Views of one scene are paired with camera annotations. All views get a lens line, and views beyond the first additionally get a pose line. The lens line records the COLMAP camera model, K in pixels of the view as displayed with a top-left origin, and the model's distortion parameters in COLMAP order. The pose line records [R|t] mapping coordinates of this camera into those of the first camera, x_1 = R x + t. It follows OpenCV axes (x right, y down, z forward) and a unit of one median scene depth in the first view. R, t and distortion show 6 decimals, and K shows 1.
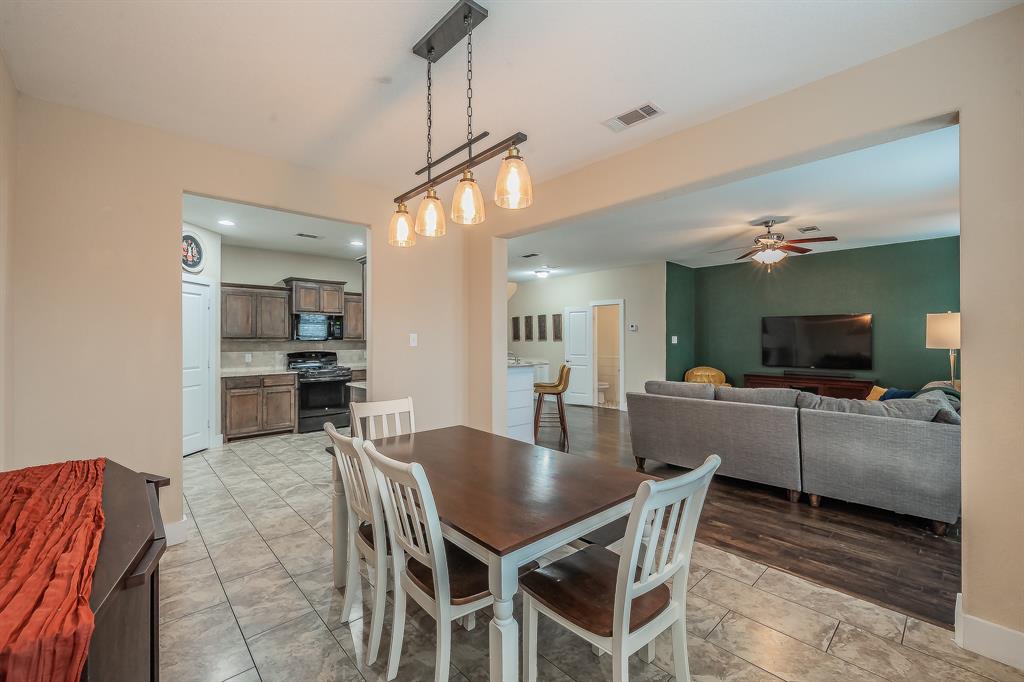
lens RADIAL K [[428.0, 0, 507.4], [0, 428.0, 335.8], [0, 0, 1]] dist [-0.001726, -0.000190]
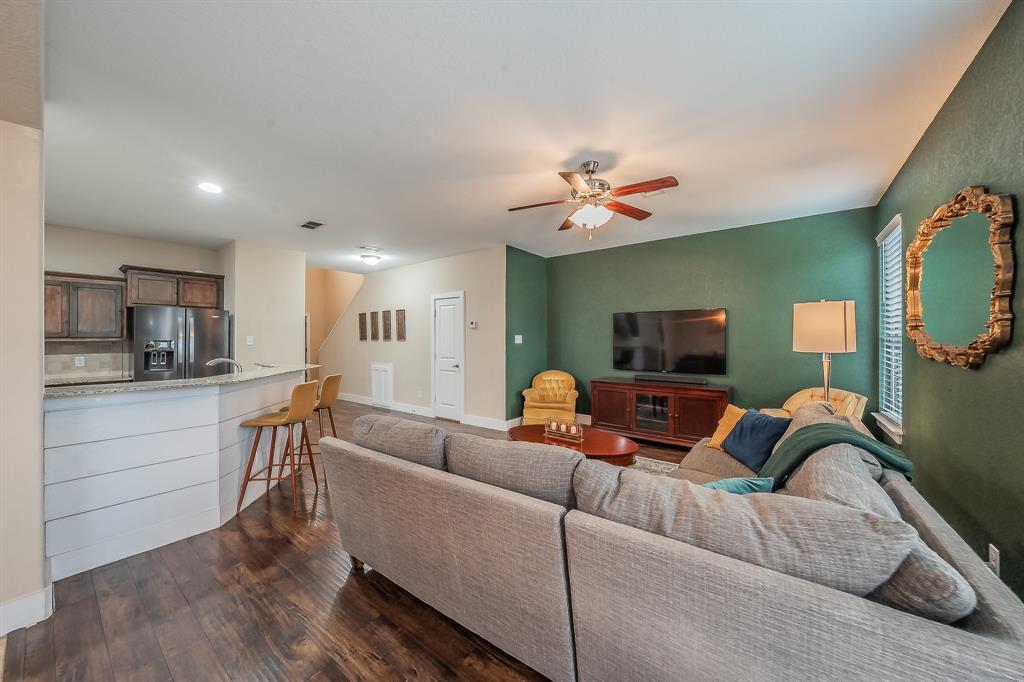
lens RADIAL K [[369.3, 0, 506.4], [0, 369.3, 337.3], [0, 0, 1]] dist [0.000877, 0.000037]
pose [[0.985716, -0.001390, 0.168412, 0.306628], [0.000652, 0.999990, 0.004437, 0.002513], [-0.168416, -0.004264, 0.985707, 0.358620]]
